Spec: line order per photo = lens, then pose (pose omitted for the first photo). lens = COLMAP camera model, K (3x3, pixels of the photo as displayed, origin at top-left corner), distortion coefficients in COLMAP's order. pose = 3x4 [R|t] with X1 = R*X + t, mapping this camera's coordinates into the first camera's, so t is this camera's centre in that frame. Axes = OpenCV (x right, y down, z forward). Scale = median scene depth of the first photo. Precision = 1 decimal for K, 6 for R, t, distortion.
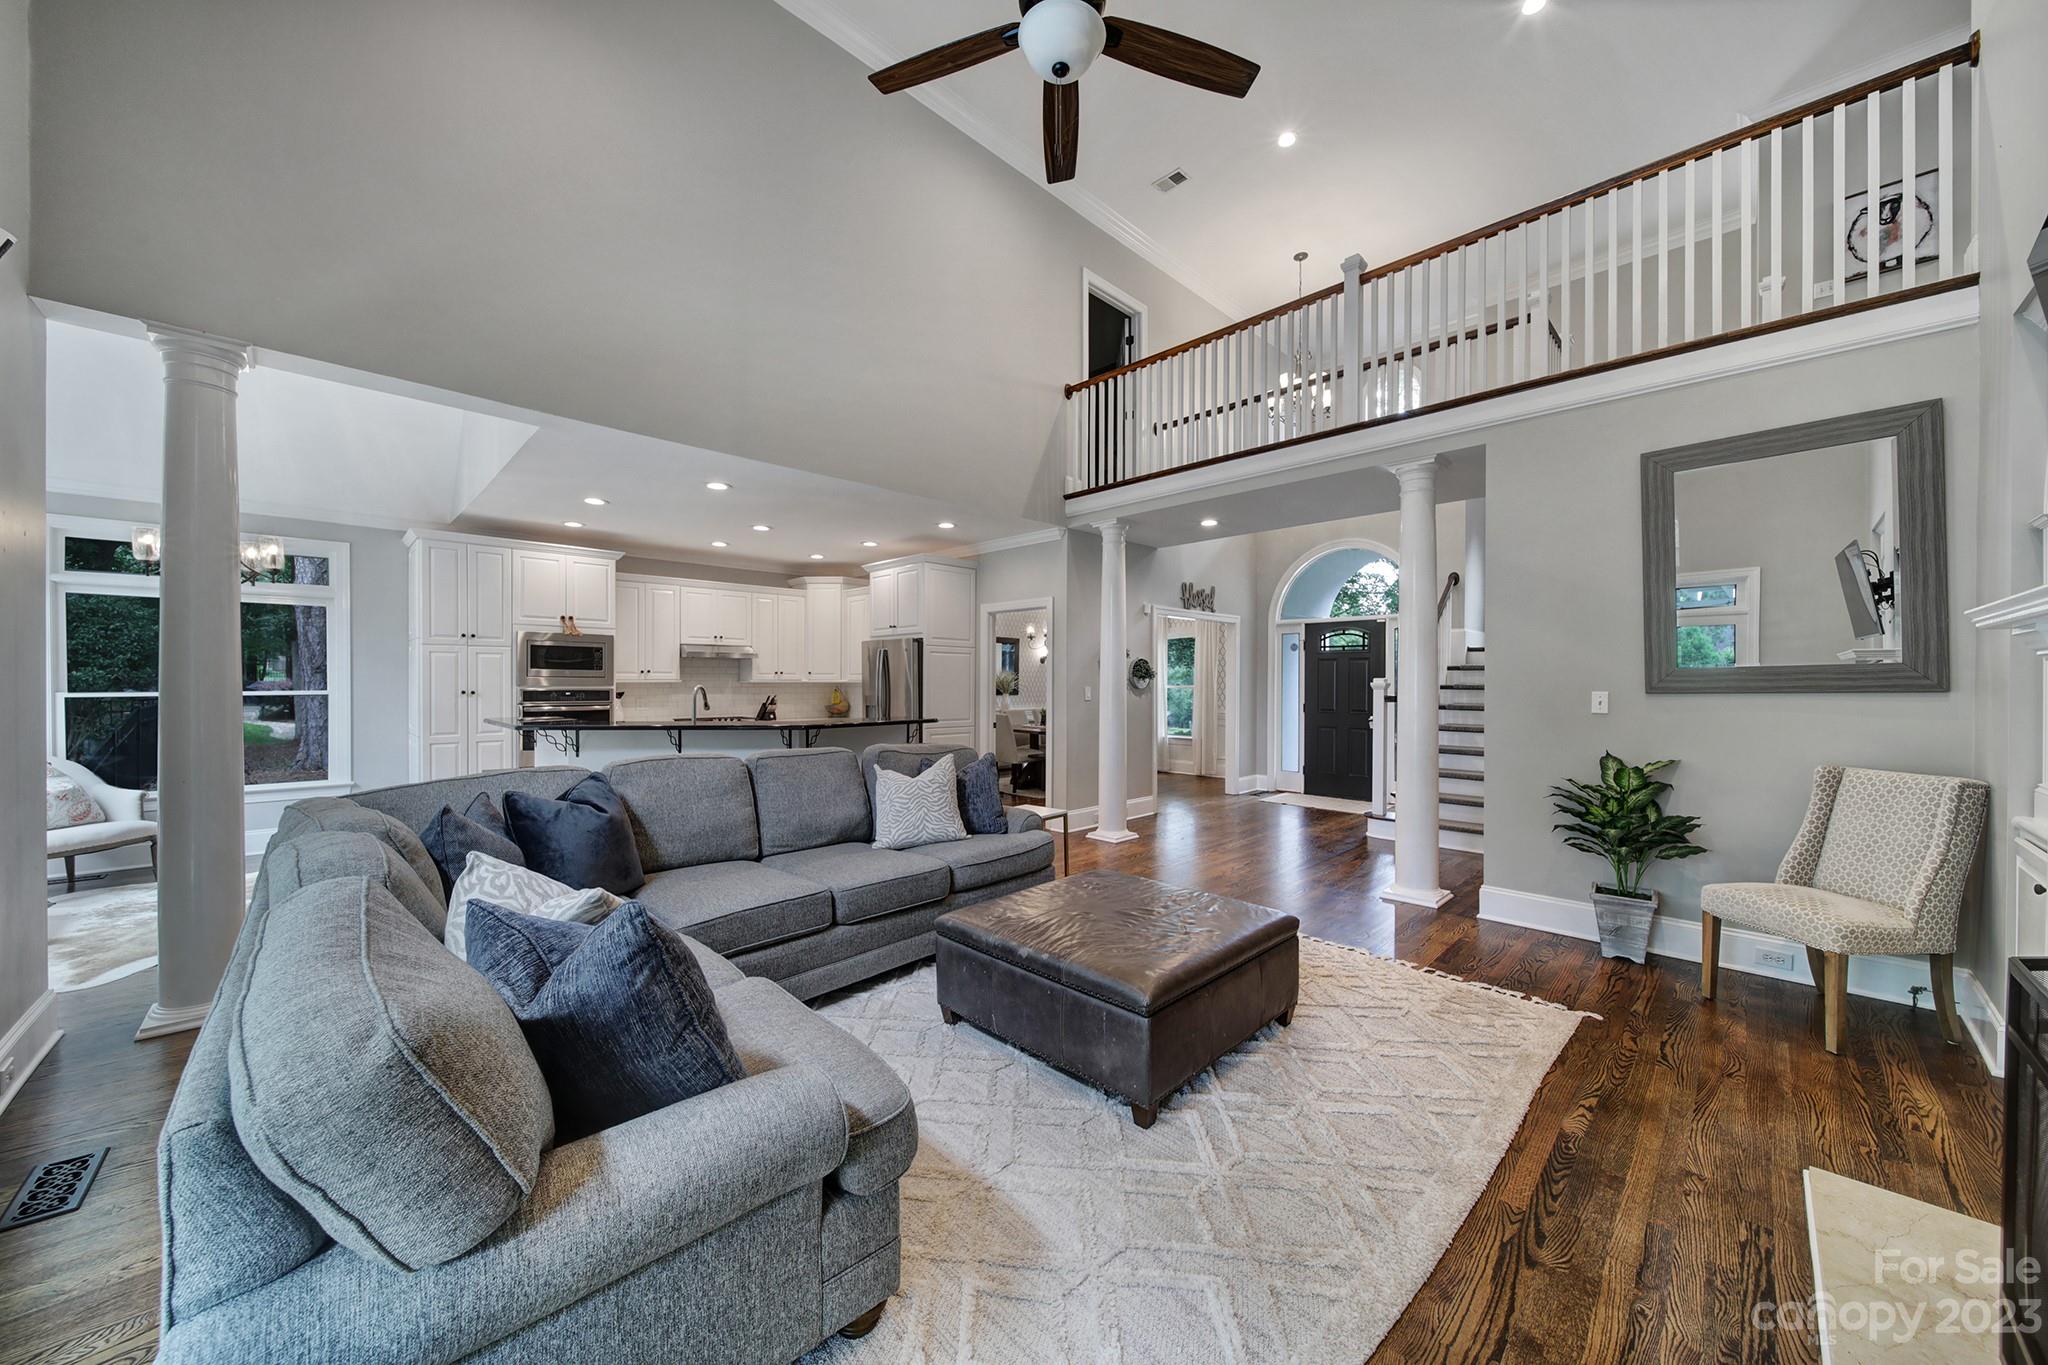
lens RADIAL K [[724.2, 0, 1025.3], [0, 724.2, 688.0], [0, 0, 1]] dist [-0.000339, -0.000864]
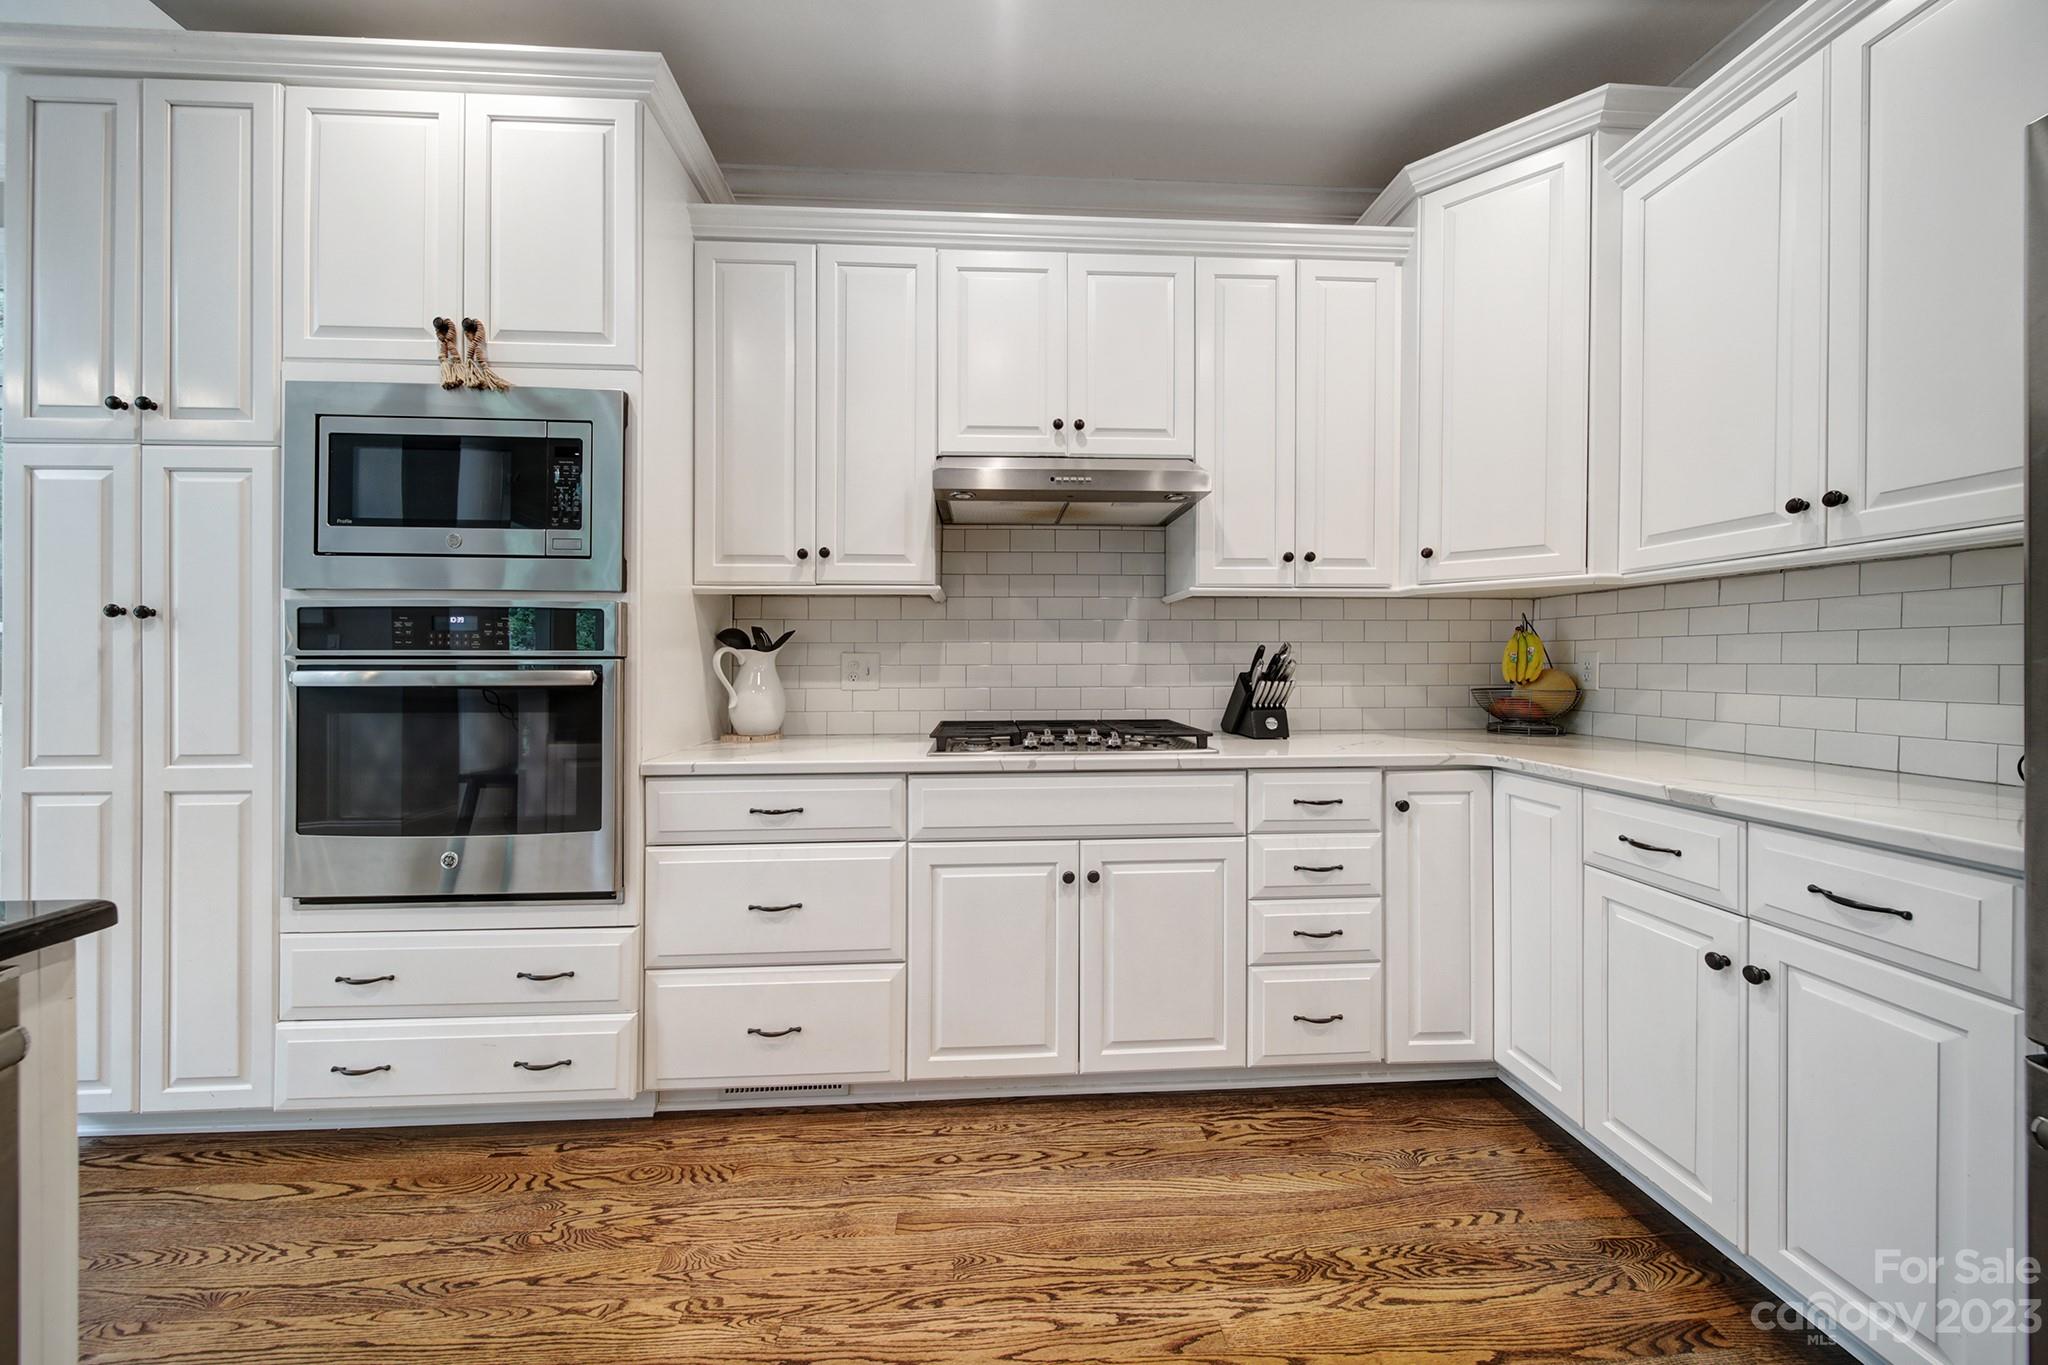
lens RADIAL K [[724.2, 0, 1019.0], [0, 724.2, 663.4], [0, 0, 1]] dist [-0.000339, -0.000864]
pose [[0.753217, 0.001946, -0.657769, -0.292534], [-0.007287, 0.999959, -0.005387, 0.021965], [0.657732, 0.008851, 0.753200, 0.881049]]
